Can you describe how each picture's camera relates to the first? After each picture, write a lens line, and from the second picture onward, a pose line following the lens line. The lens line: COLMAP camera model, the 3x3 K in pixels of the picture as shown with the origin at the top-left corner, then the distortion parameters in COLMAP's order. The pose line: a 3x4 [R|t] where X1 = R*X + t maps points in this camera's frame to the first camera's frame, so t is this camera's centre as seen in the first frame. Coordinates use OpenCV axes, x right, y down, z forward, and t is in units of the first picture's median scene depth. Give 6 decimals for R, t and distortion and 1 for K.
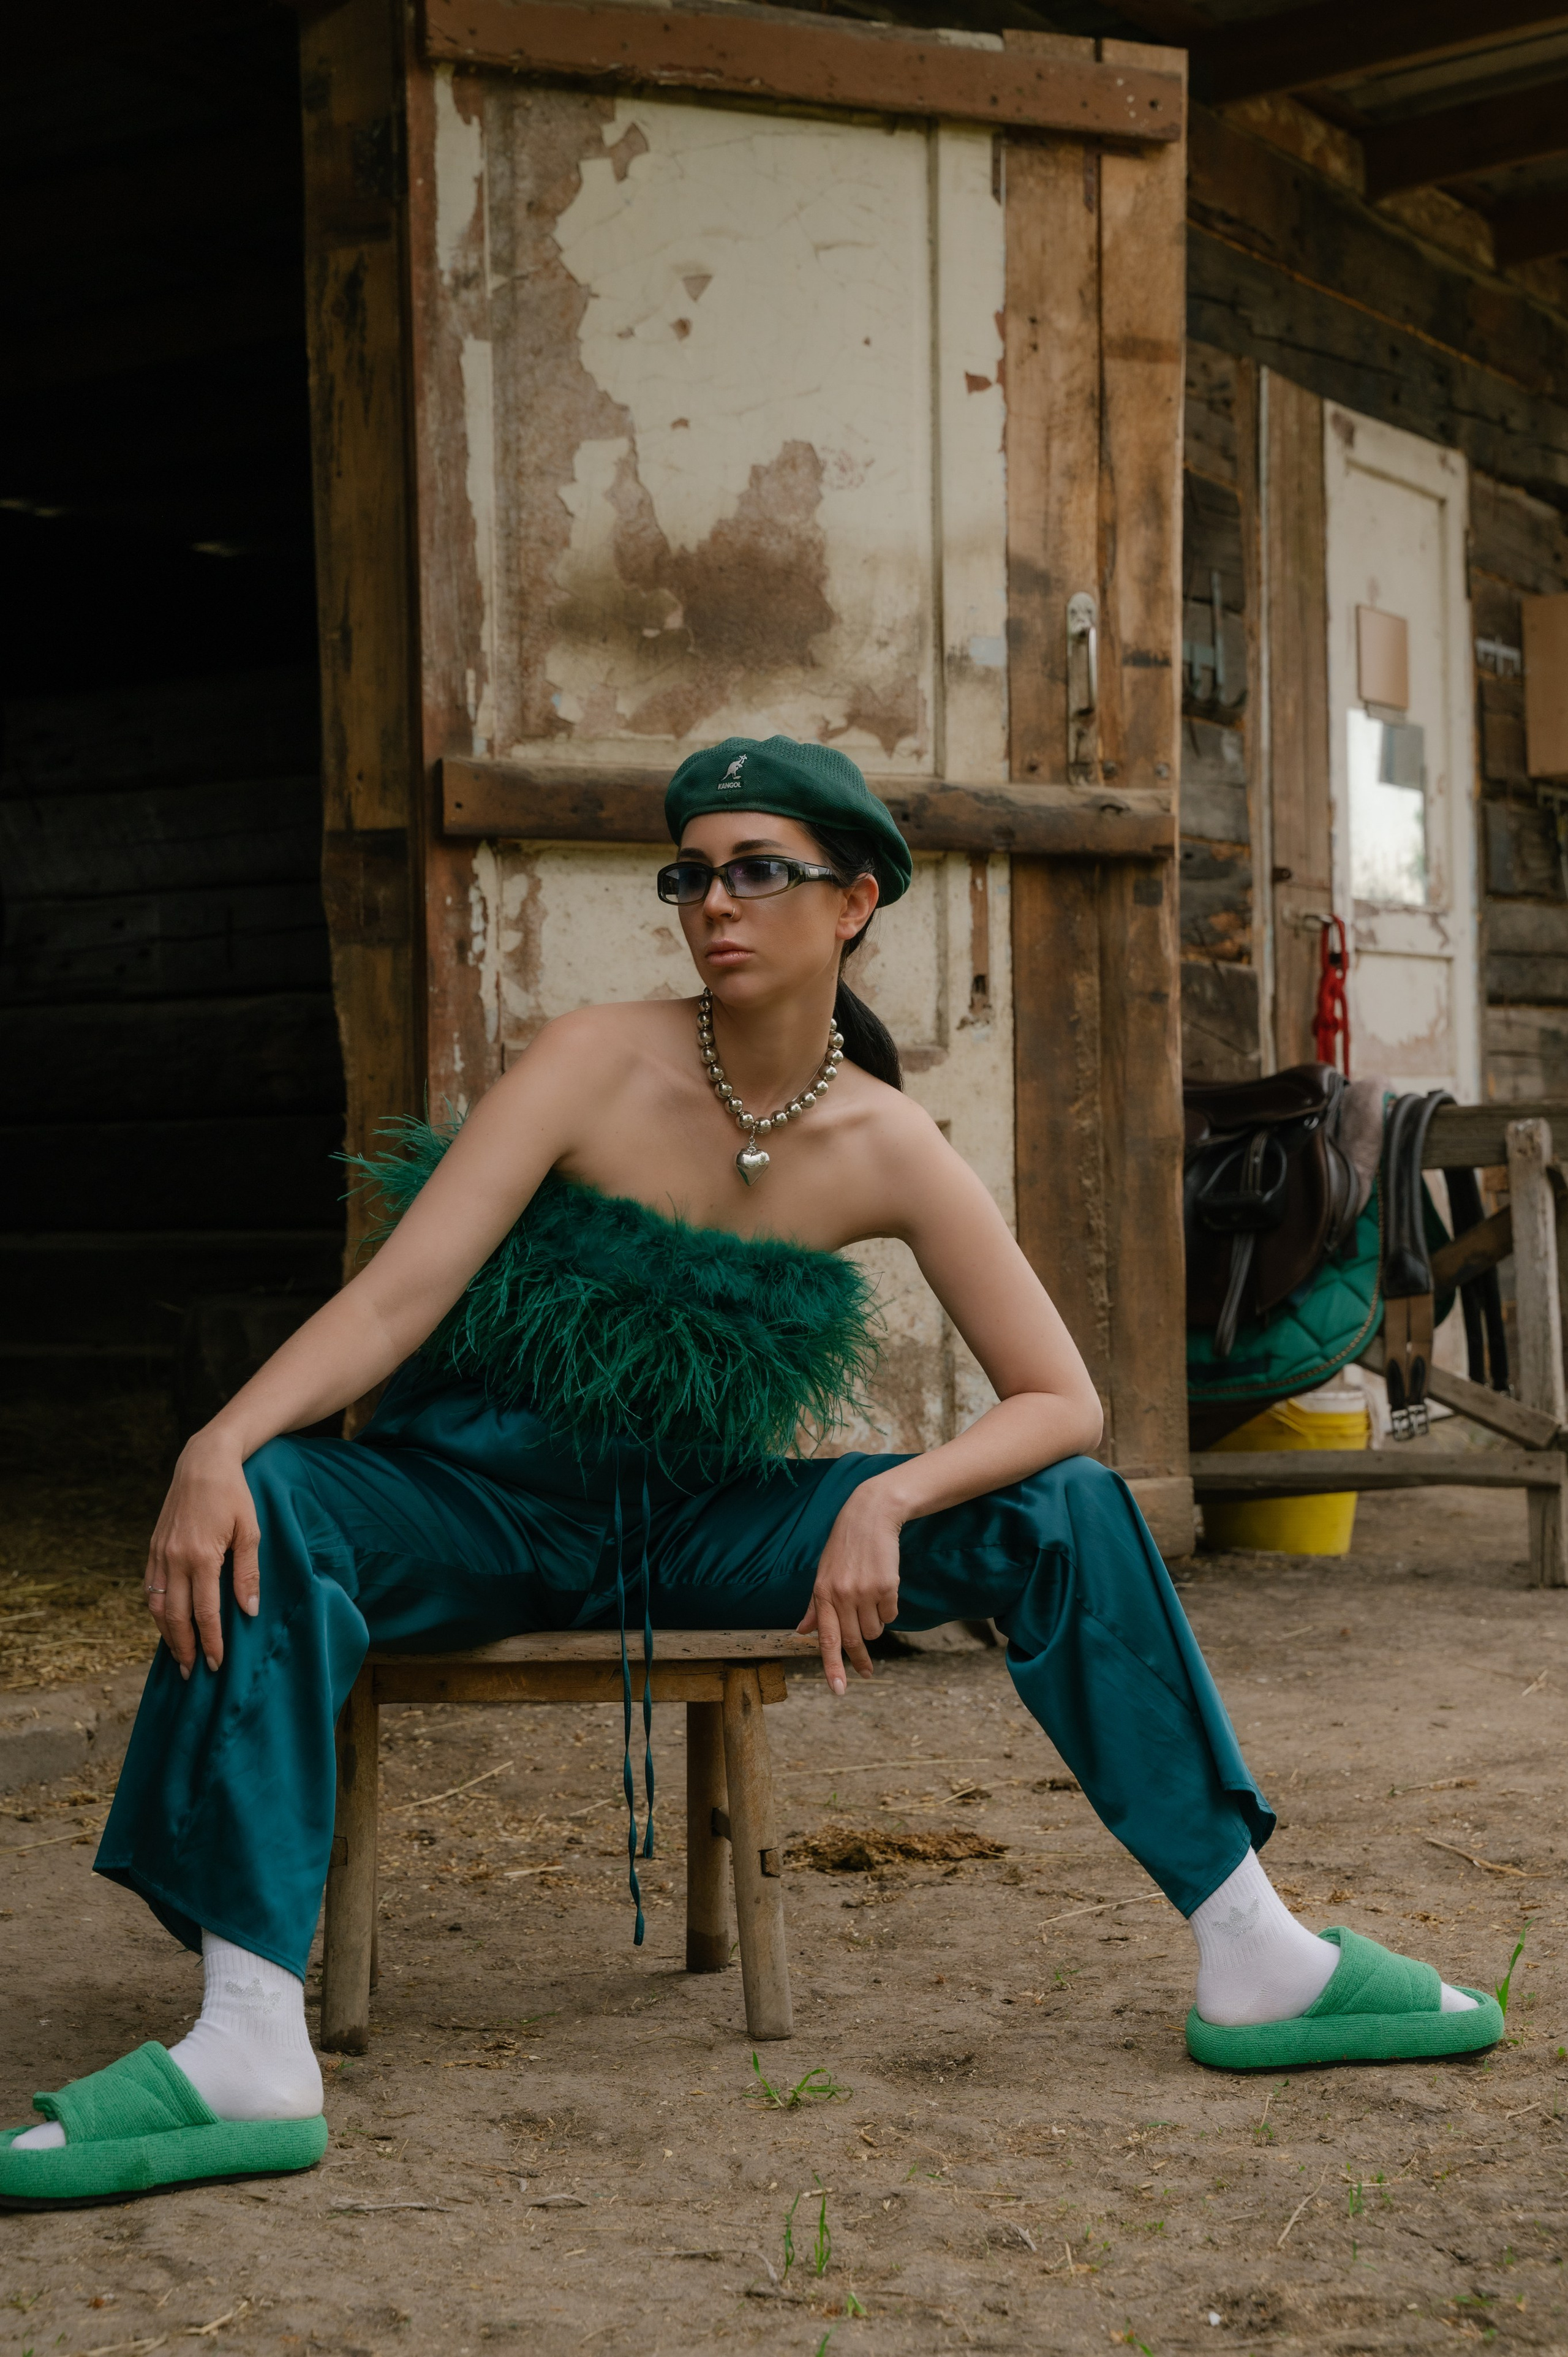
lens RADIAL K [[3635.1, 0, 784.0], [0, 3635.1, 1178.5], [0, 0, 1]] dist [0.094981, 0.202929]
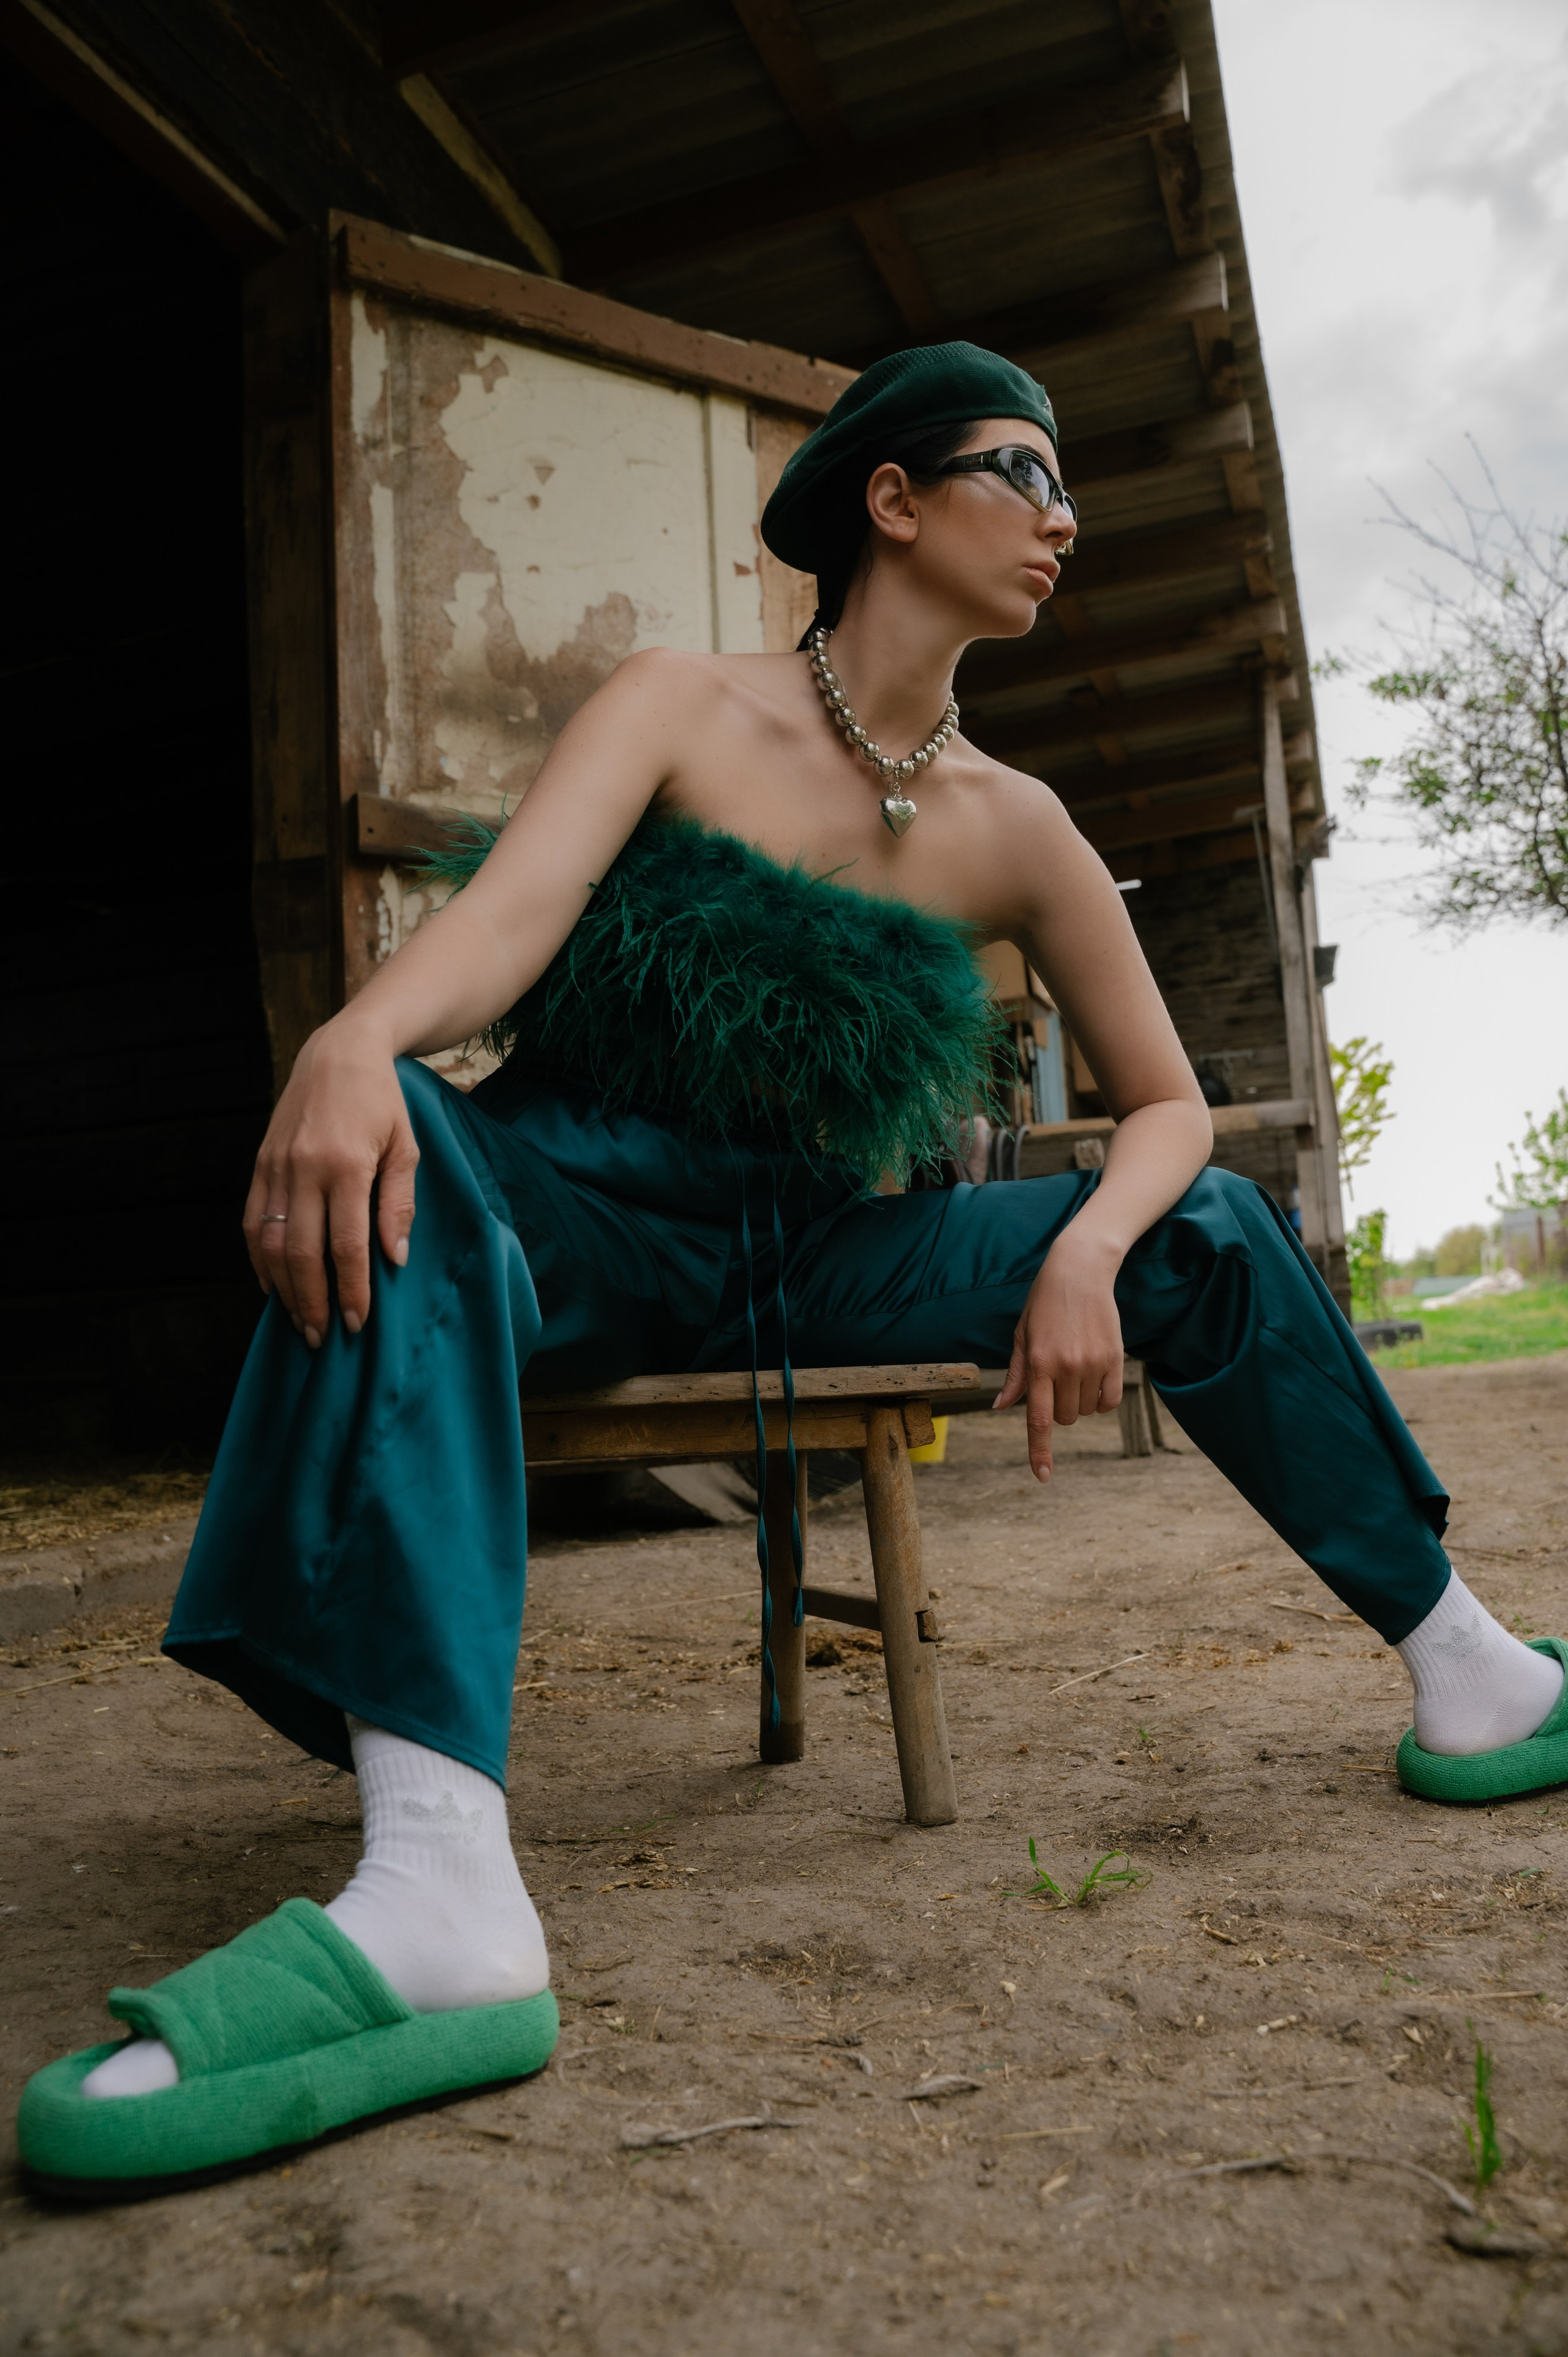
lens RADIAL K [[1891.7, 0, 784.0], [0, 1891.7, 1178.5], [0, 0, 1]] dist [-0.124088, 0.094828]
pose [[0.978243, -0.016600, 0.206797, -0.083712], [0.036822, 0.994860, -0.094330, 0.078324], [-0.204168, 0.099892, 0.973826, 0.357386]]
